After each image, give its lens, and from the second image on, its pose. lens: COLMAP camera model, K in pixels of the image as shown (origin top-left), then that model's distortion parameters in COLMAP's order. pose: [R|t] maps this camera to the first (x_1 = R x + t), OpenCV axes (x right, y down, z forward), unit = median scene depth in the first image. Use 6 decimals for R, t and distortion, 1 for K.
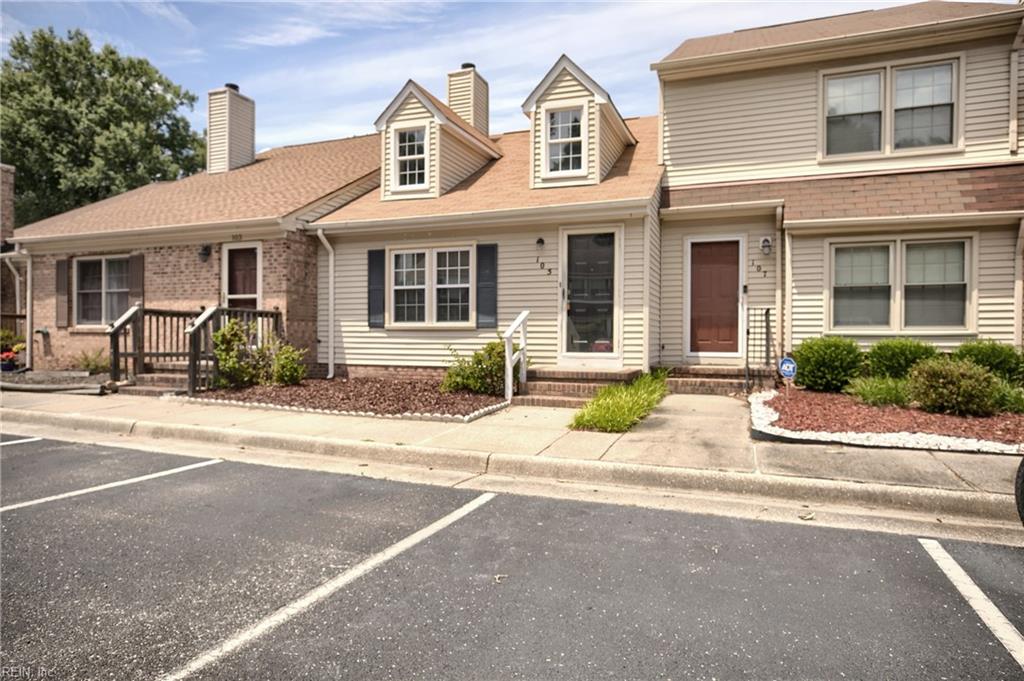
lens RADIAL K [[628.3, 0, 514.8], [0, 628.3, 341.4], [0, 0, 1]] dist [-0.016917, 0.015800]
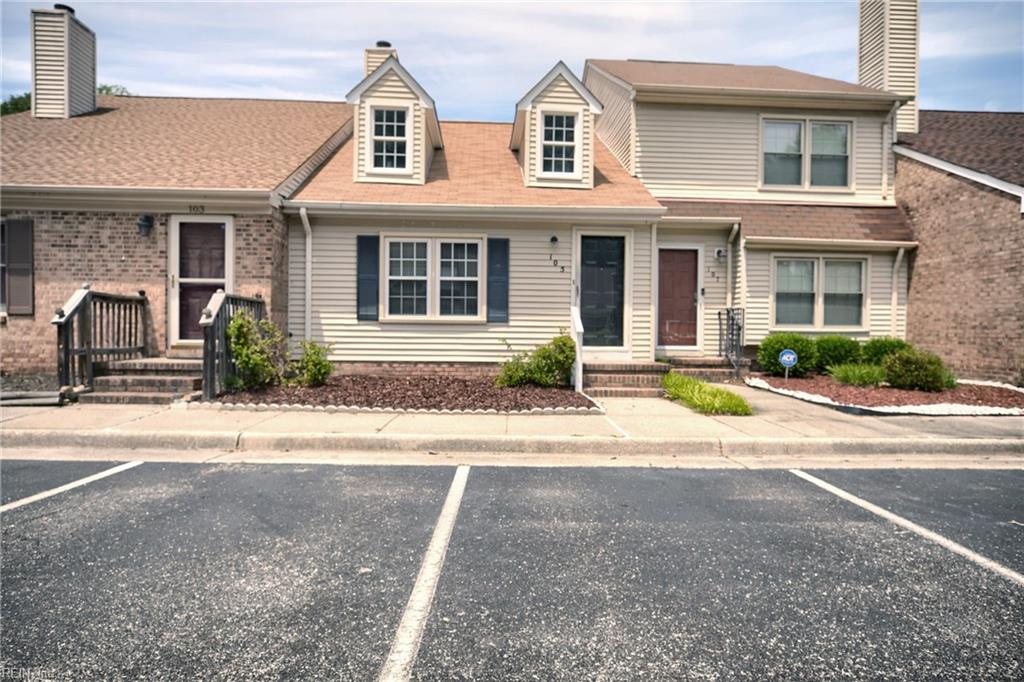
lens RADIAL K [[628.3, 0, 522.6], [0, 628.3, 342.5], [0, 0, 1]] dist [-0.016917, 0.015800]
pose [[0.910662, -0.001510, 0.413150, -0.421492], [-0.003307, 0.999935, 0.010944, -0.000283], [-0.413139, -0.011333, 0.910597, 0.073499]]
